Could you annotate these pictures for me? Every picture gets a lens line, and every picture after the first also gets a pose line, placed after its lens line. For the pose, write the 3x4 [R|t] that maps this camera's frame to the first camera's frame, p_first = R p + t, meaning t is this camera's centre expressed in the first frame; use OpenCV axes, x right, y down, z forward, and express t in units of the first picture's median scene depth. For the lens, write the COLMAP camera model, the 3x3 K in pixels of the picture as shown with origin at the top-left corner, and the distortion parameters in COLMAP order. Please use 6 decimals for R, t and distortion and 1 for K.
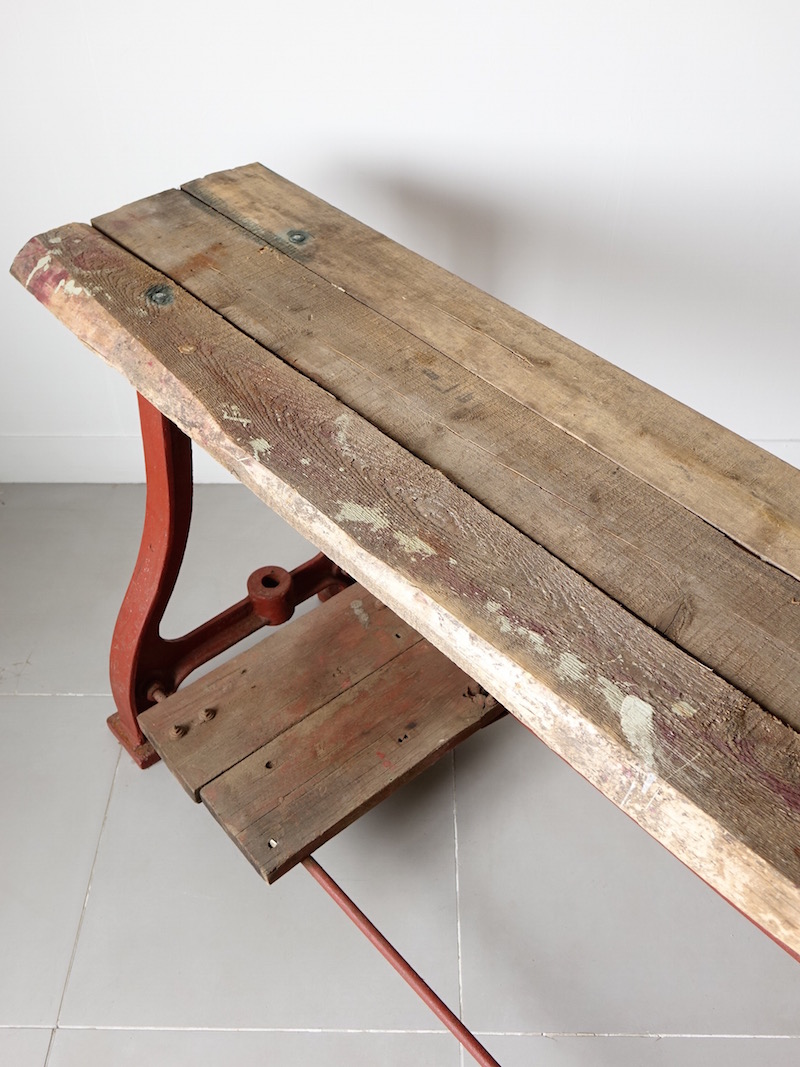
lens RADIAL K [[1018.1, 0, 399.0], [0, 1018.1, 536.8], [0, 0, 1]] dist [0.000669, 0.000000]
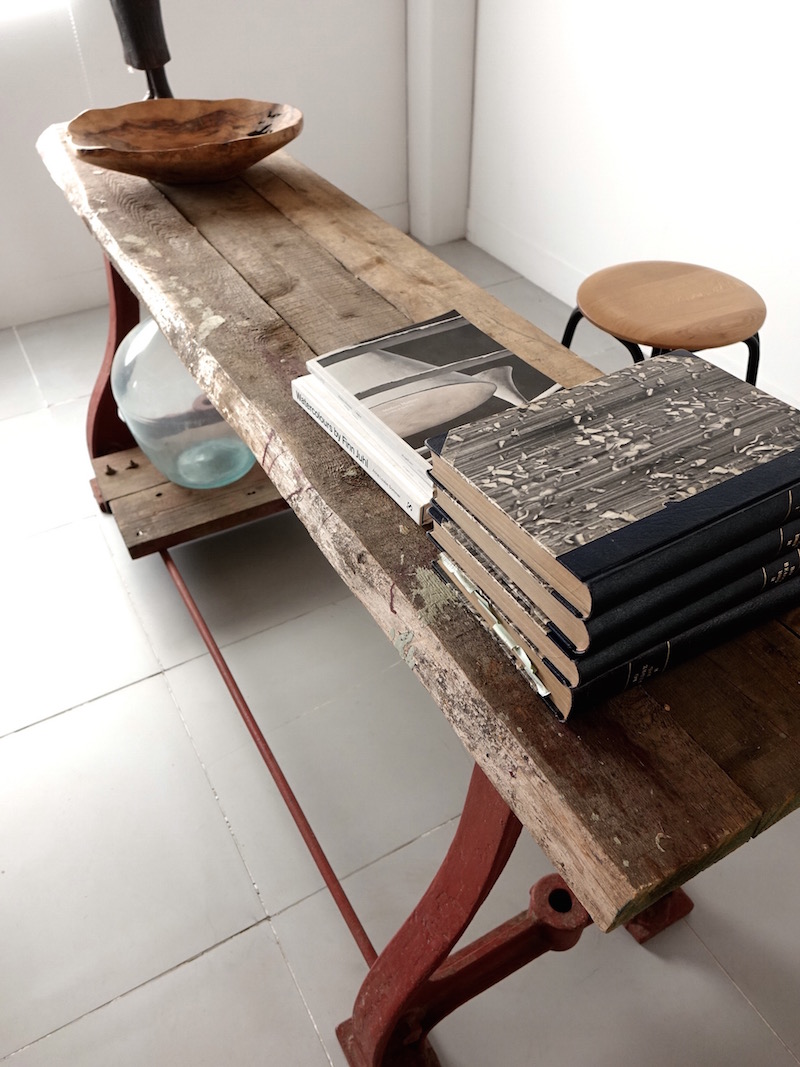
lens RADIAL K [[825.8, 0, 396.7], [0, 825.8, 537.8], [0, 0, 1]] dist [-0.000426, 0.009072]
pose [[0.975340, 0.137992, -0.172250, 0.446438], [-0.146699, 0.988419, -0.038826, 0.294490], [0.164898, 0.063137, 0.984288, -0.131281]]
